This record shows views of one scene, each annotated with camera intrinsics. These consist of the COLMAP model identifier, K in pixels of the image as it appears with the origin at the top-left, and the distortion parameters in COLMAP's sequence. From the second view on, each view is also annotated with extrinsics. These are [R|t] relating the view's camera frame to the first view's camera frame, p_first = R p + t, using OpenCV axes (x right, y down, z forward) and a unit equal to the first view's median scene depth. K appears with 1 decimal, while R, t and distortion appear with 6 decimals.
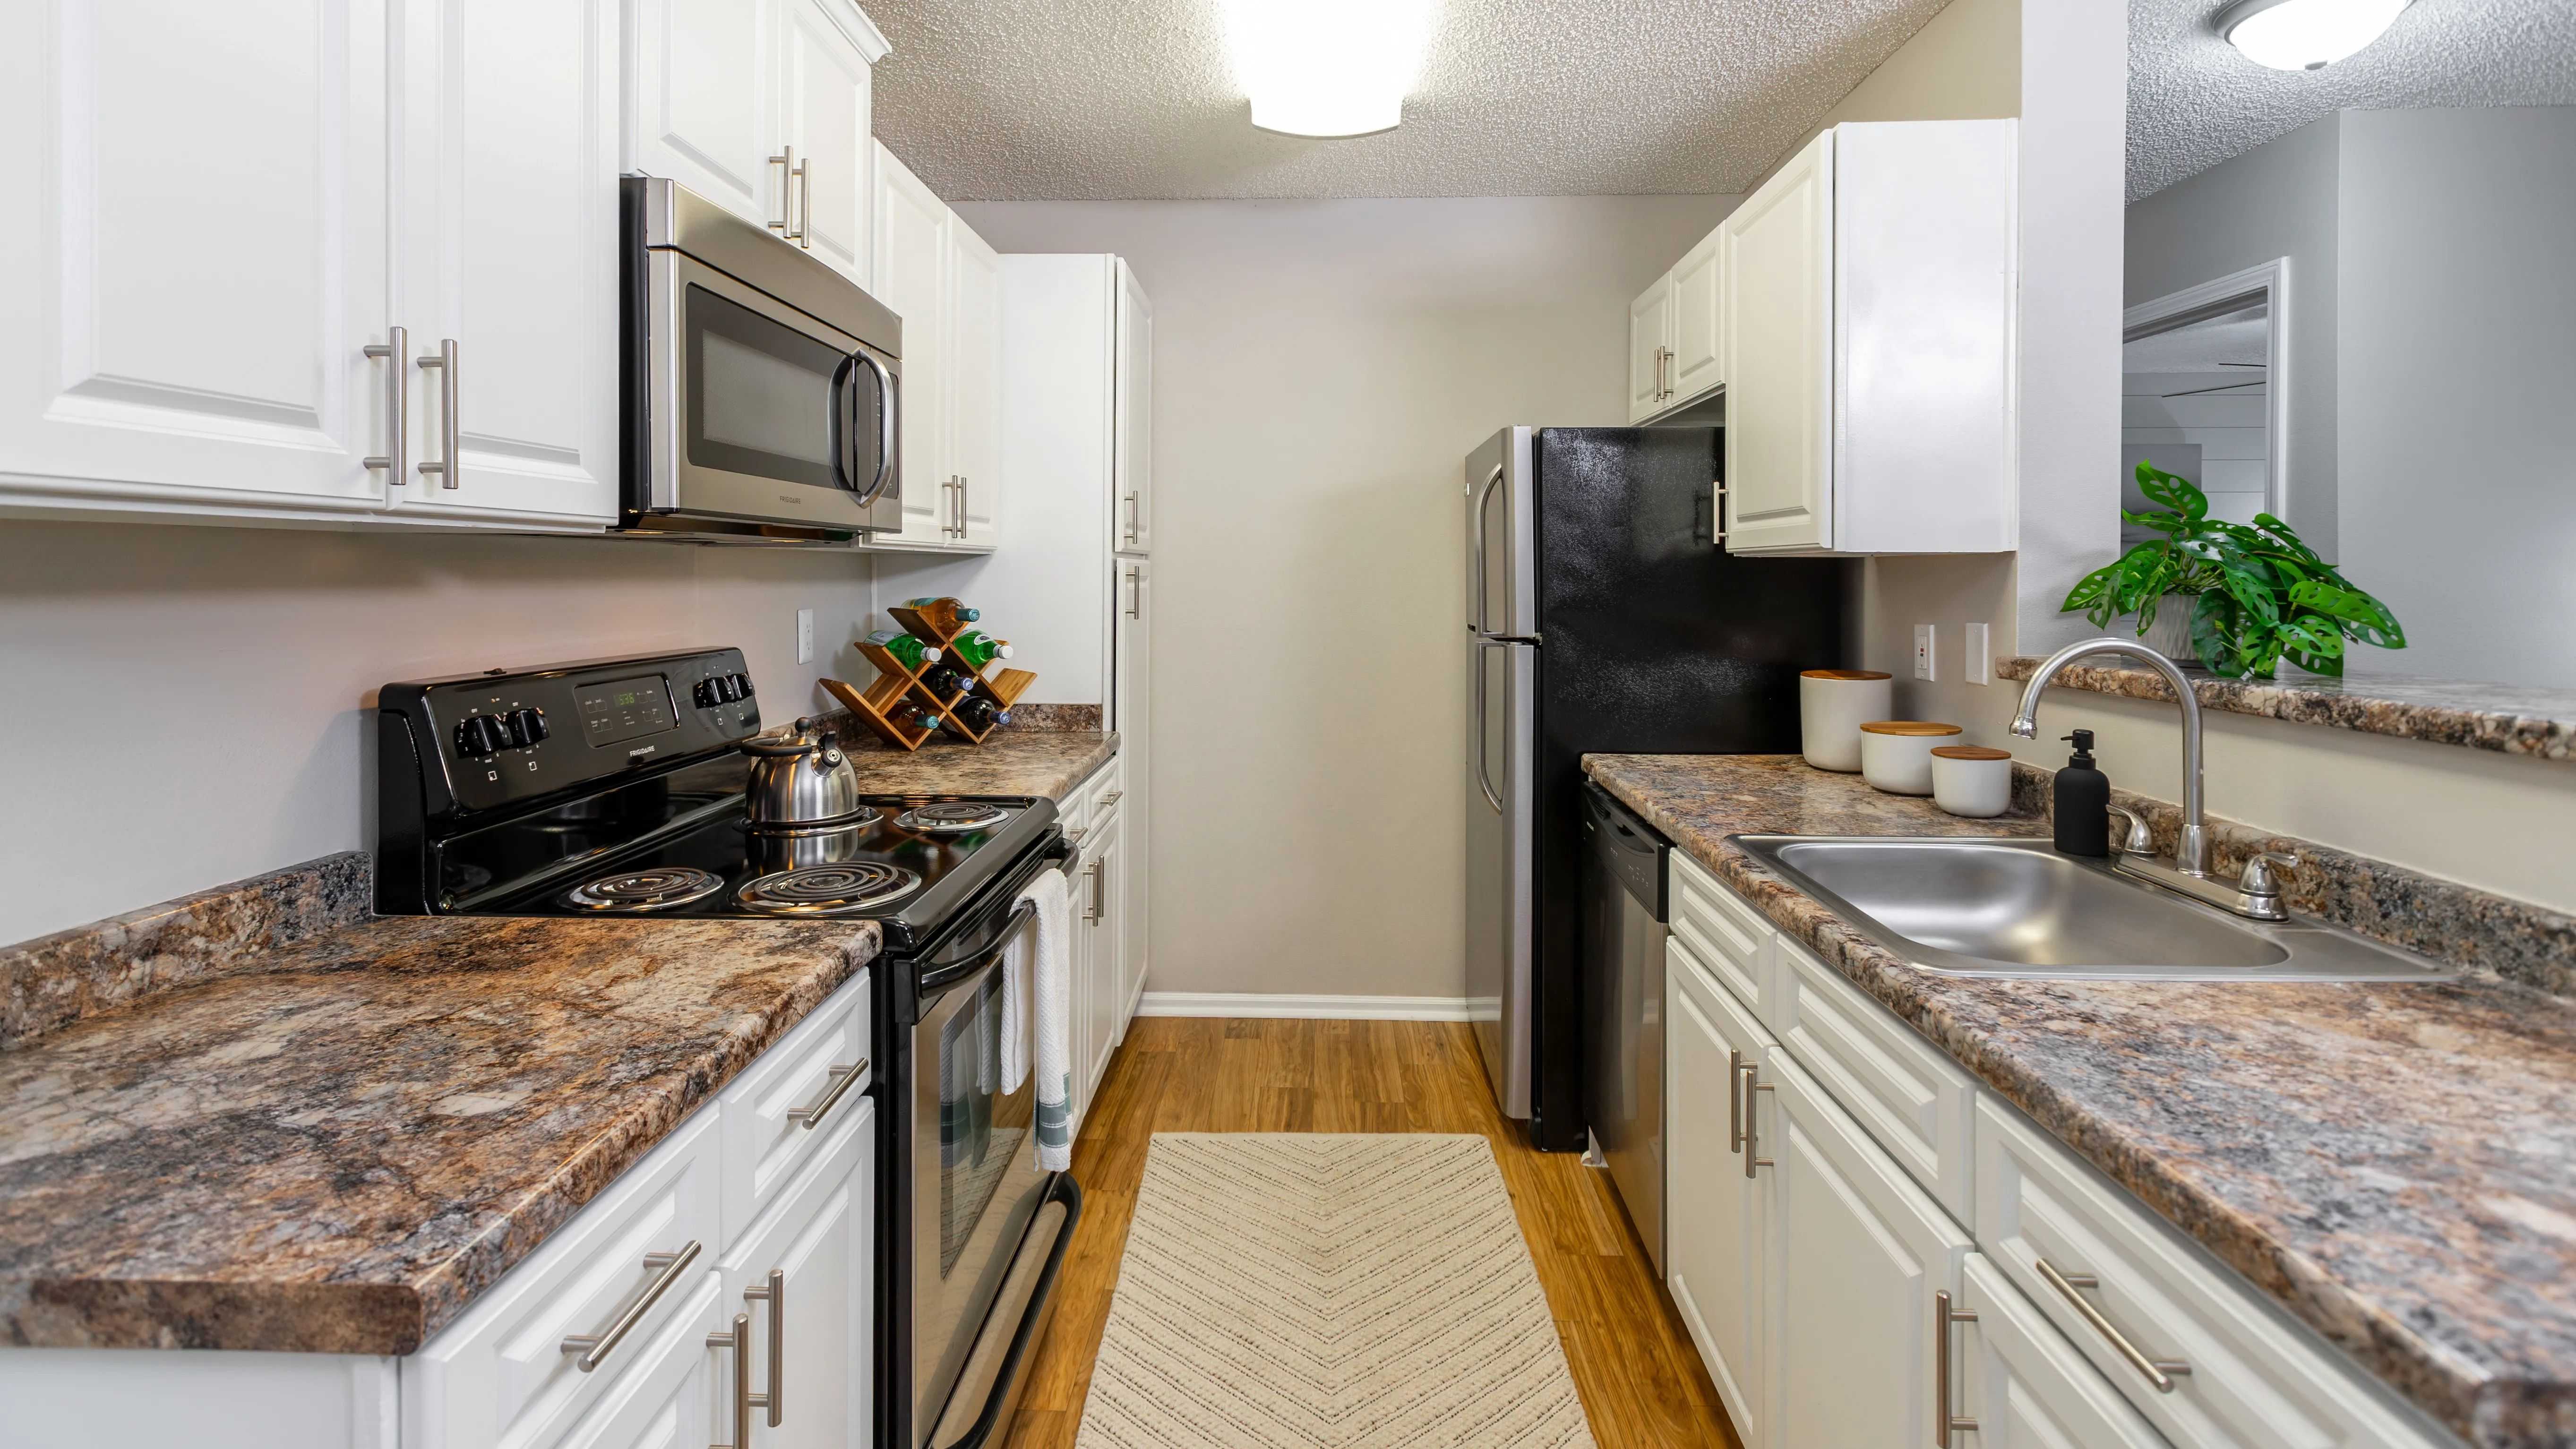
lens RADIAL K [[1150.5, 0, 1295.7], [0, 1150.5, 577.3], [0, 0, 1]] dist [-0.001141, -0.000364]
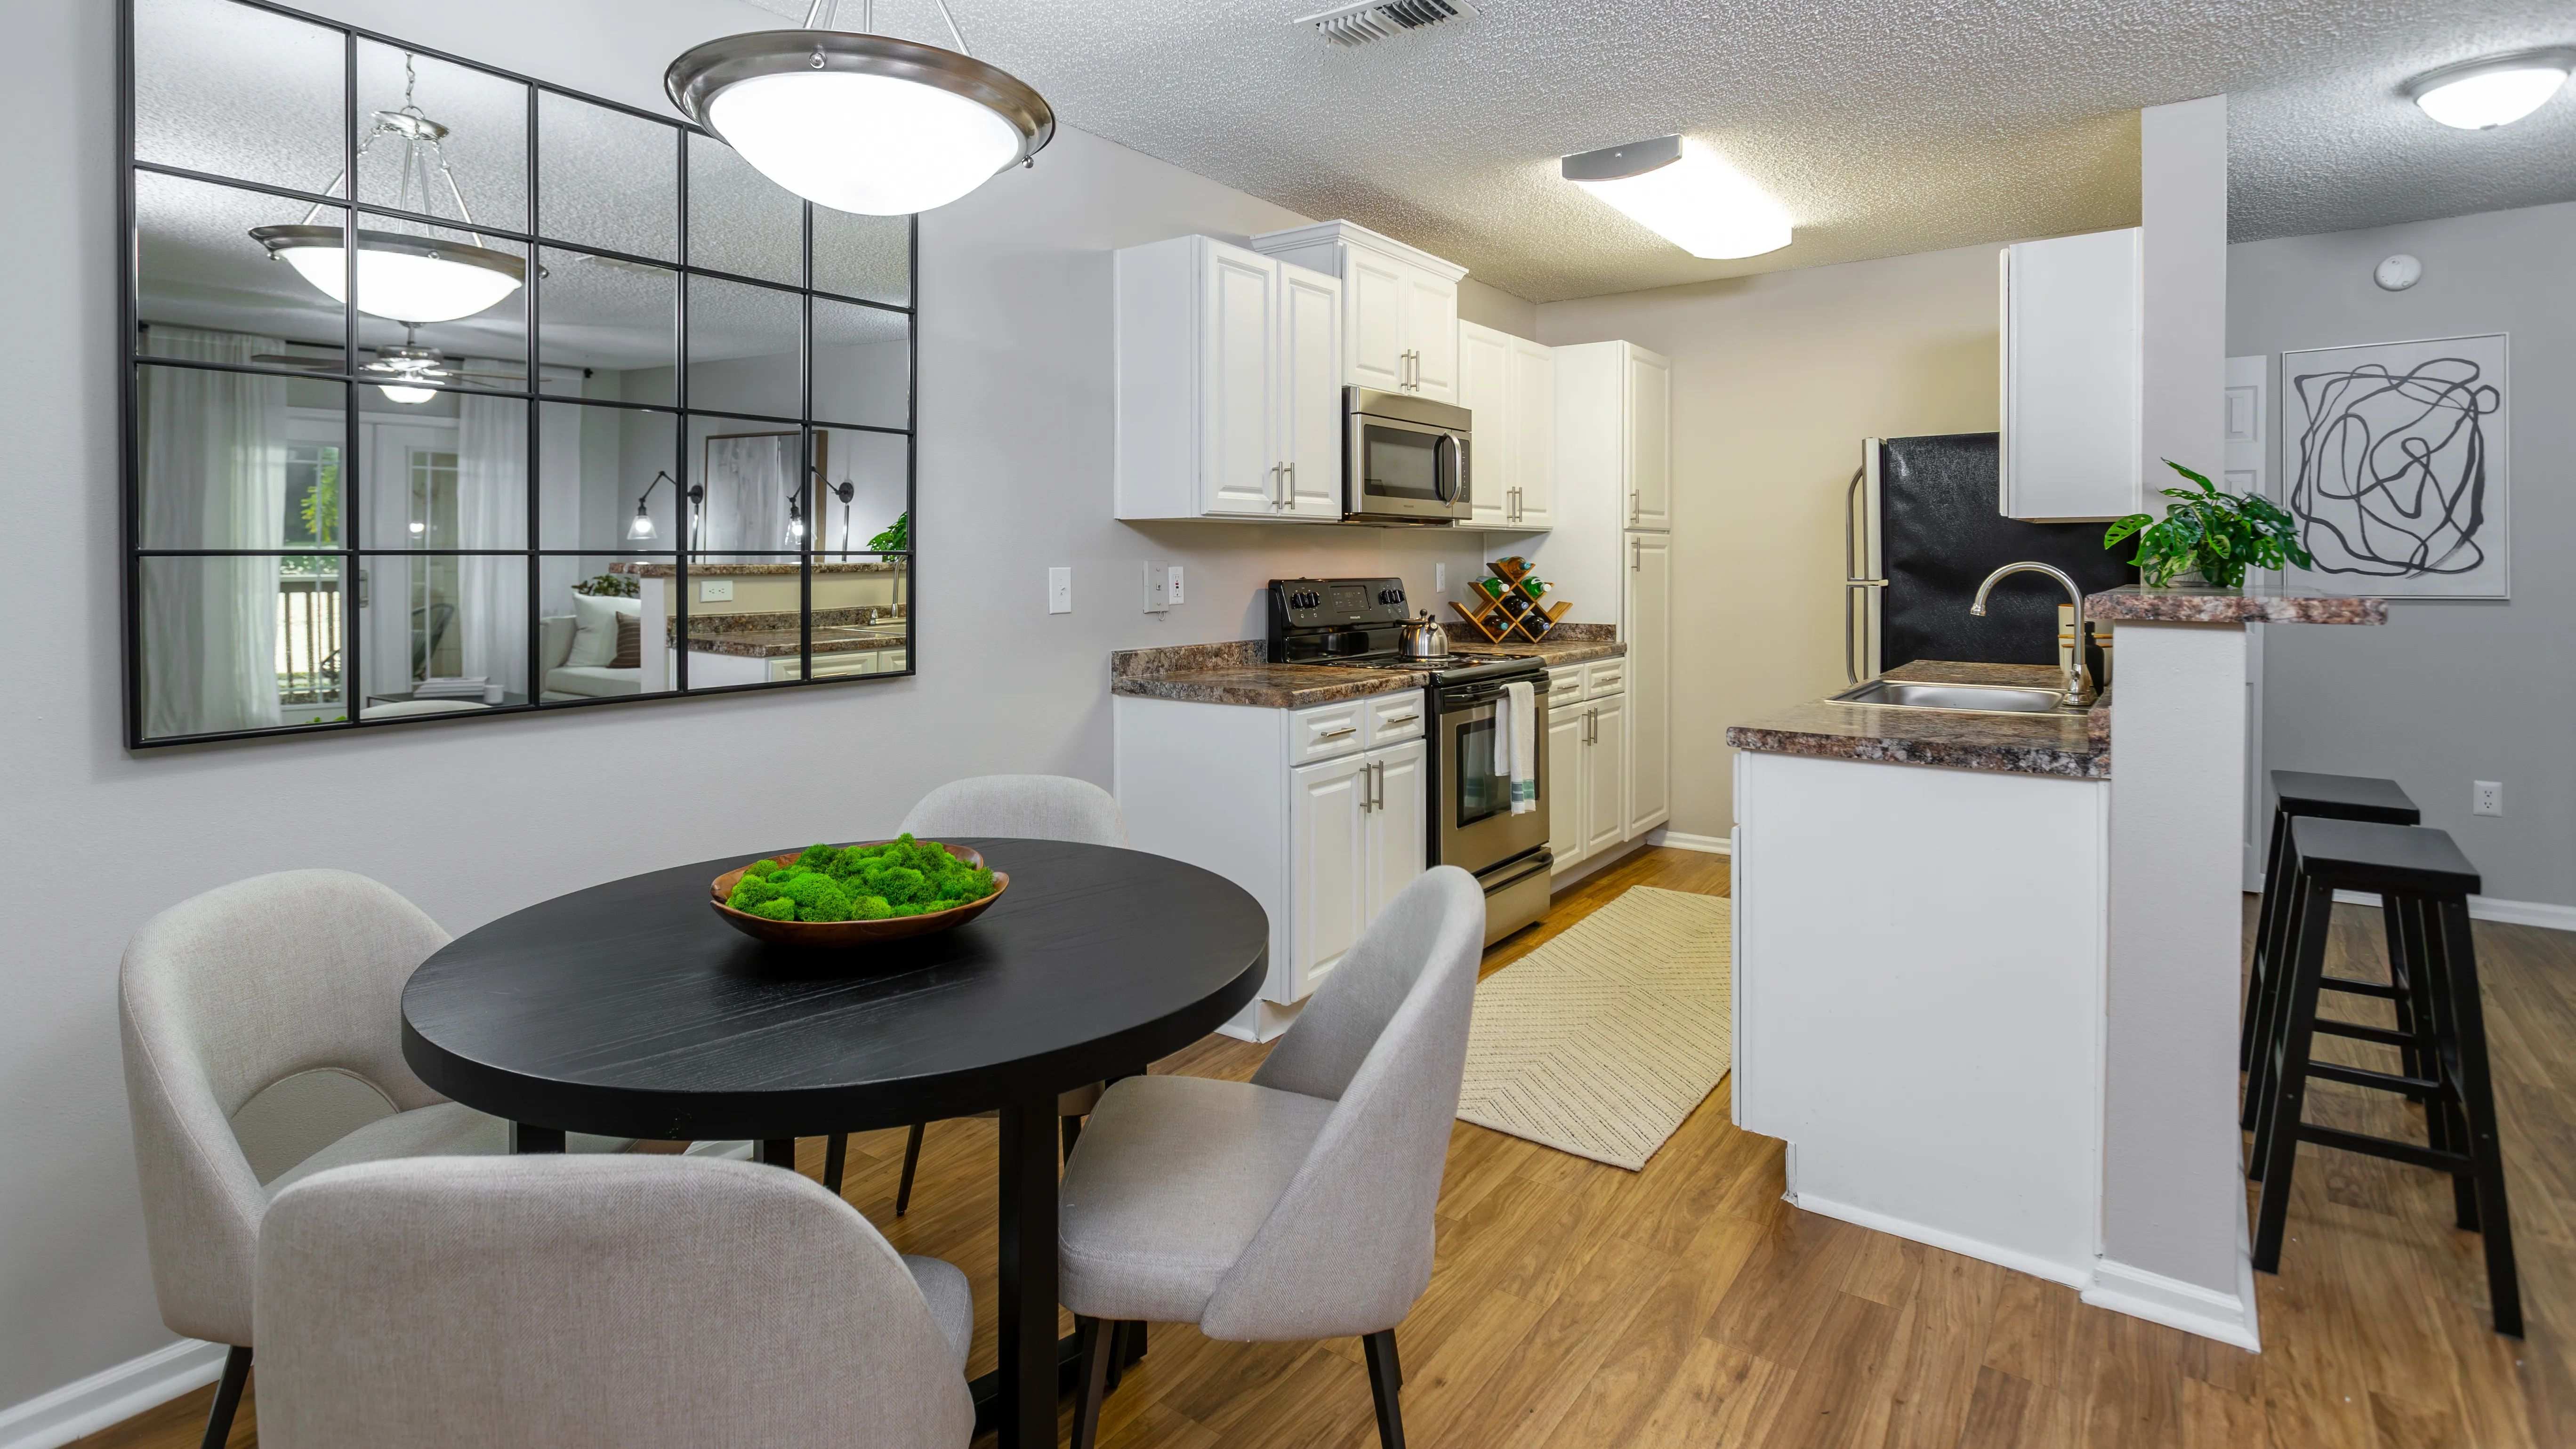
lens RADIAL K [[1236.4, 0, 1326.0], [0, 1236.4, 569.3], [0, 0, 1]] dist [0.002688, 0.000675]
pose [[0.836698, -0.001082, -0.547663, 0.655148], [0.002227, 0.999997, 0.001428, 0.045544], [0.547660, -0.002414, 0.836698, -0.978707]]
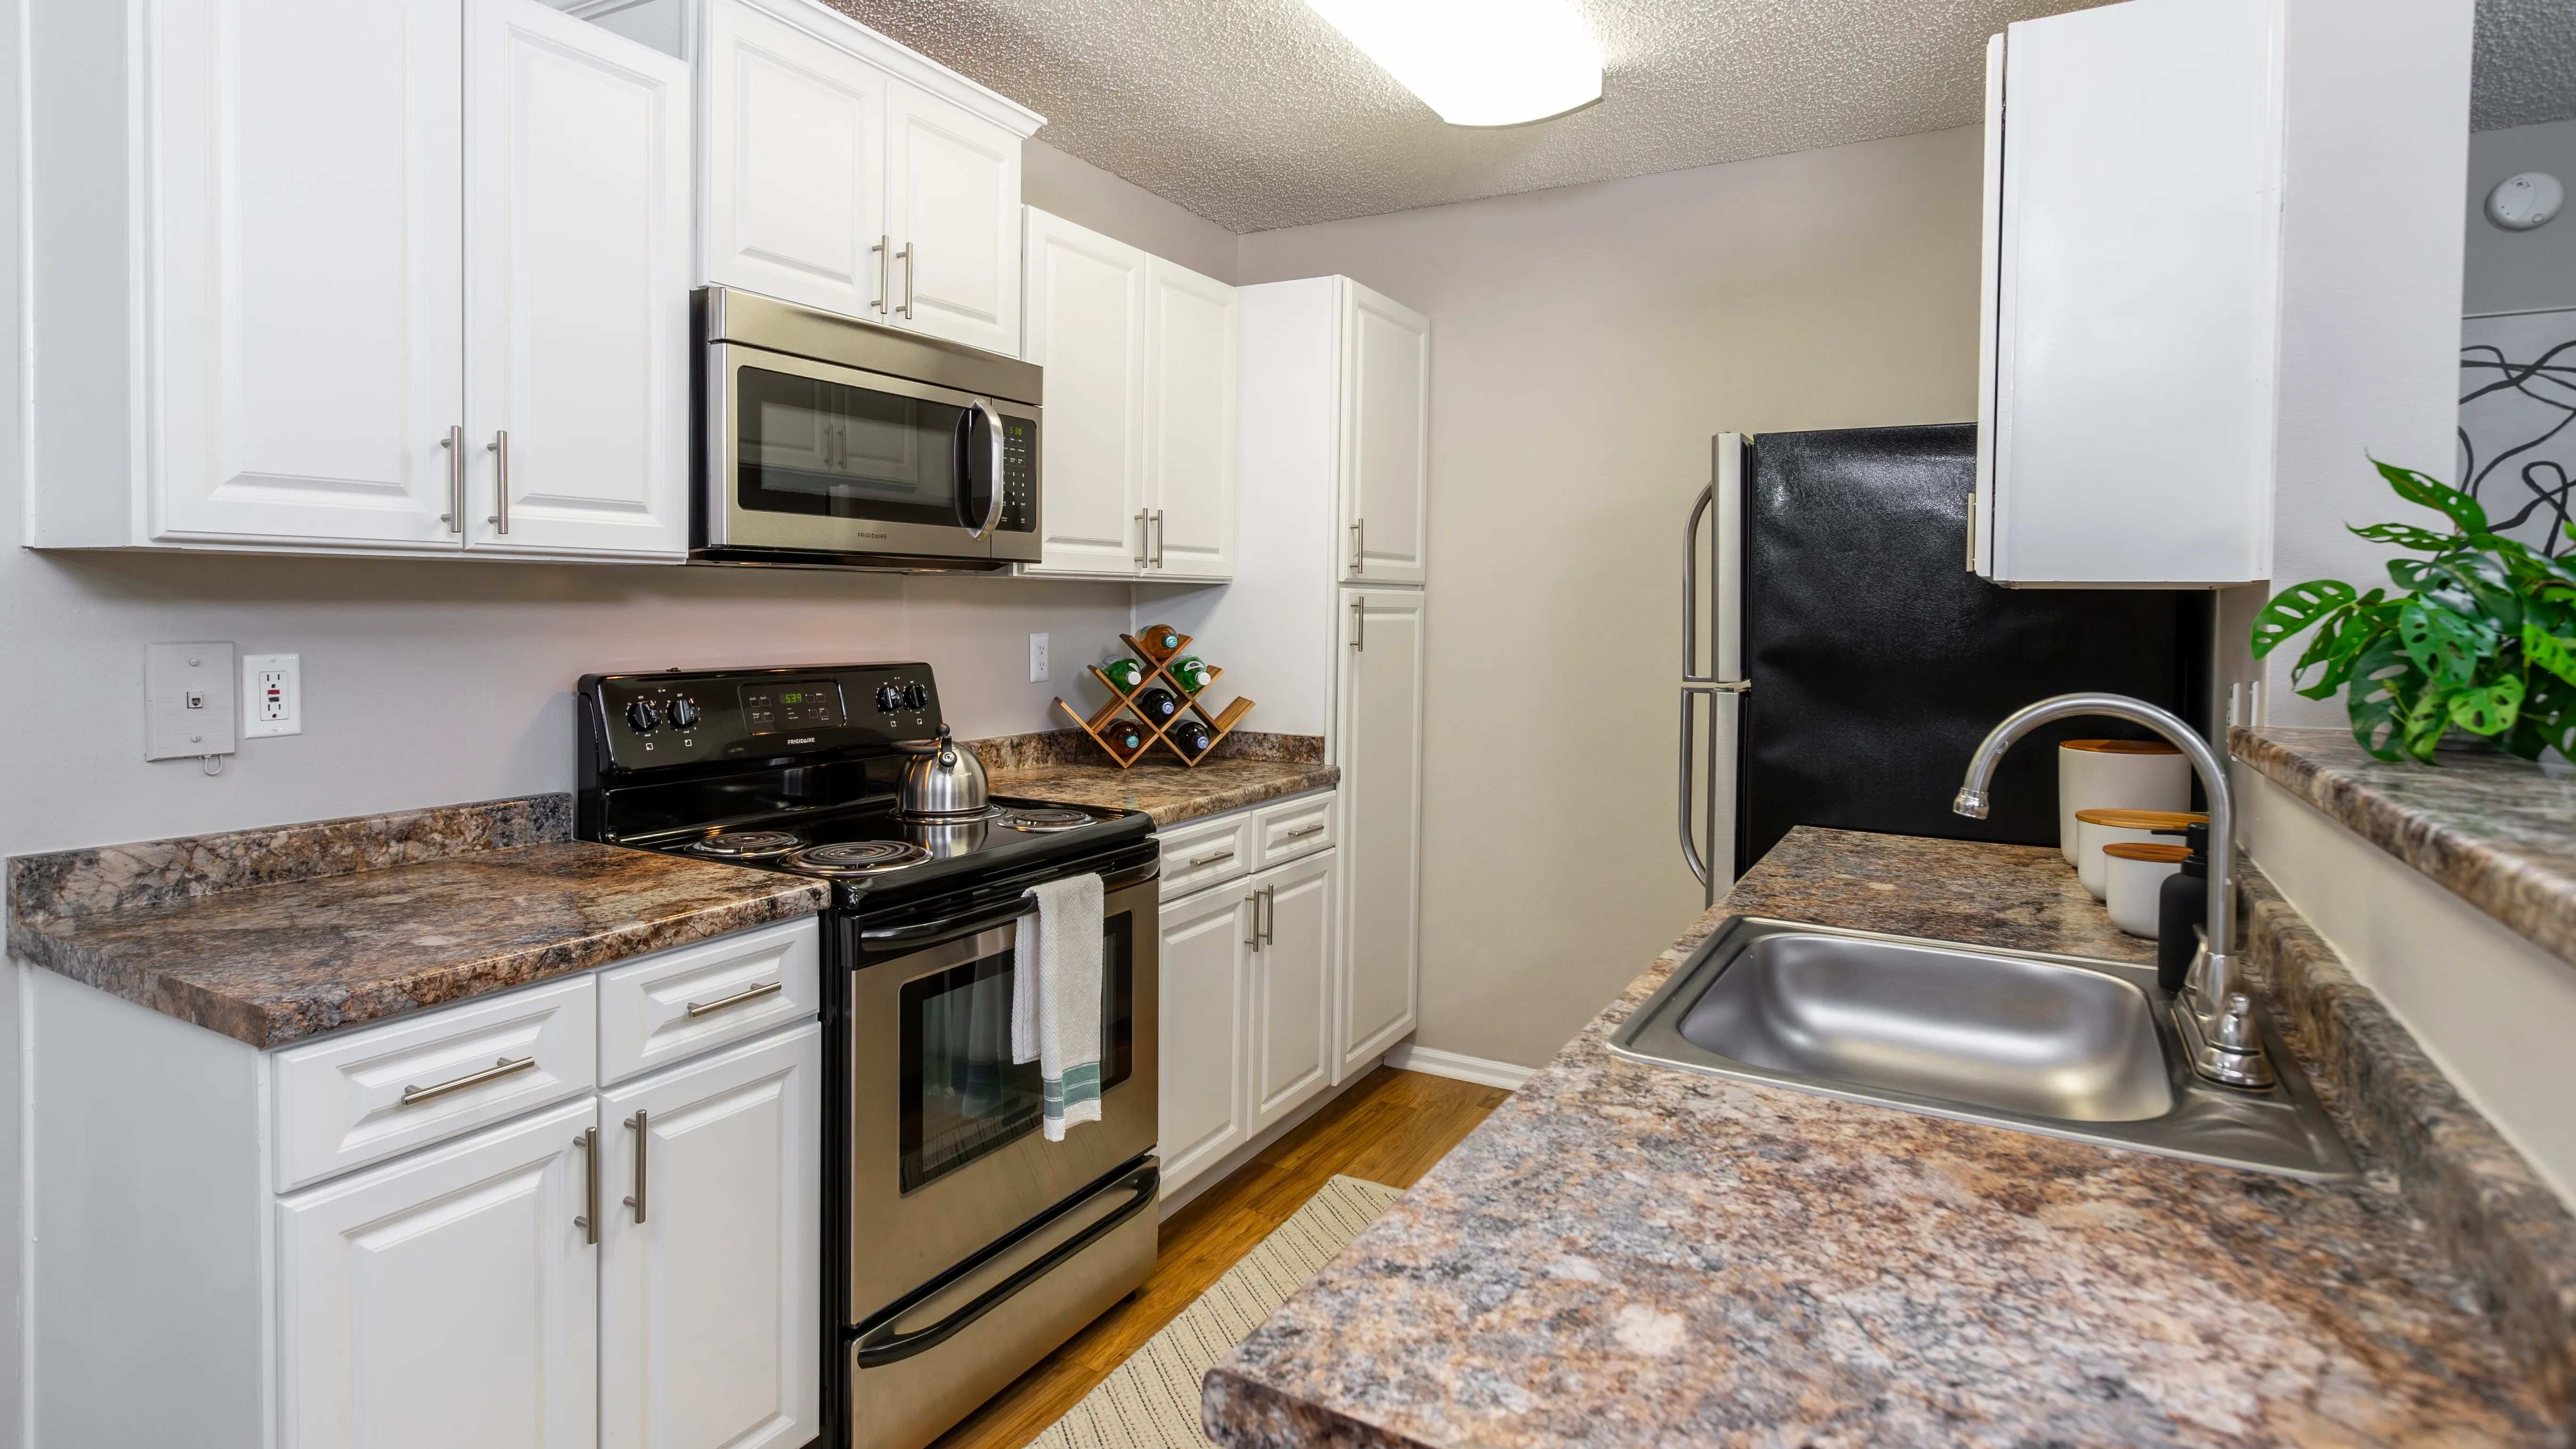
lens RADIAL K [[1309.0, 0, 1295.9], [0, 1309.0, 635.7], [0, 0, 1]] dist [0.000542, -0.000171]
pose [[0.888062, 0.019802, -0.459298, 0.489196], [-0.012479, 0.999742, 0.018974, 0.003842], [0.459555, -0.011119, 0.888080, -0.003083]]
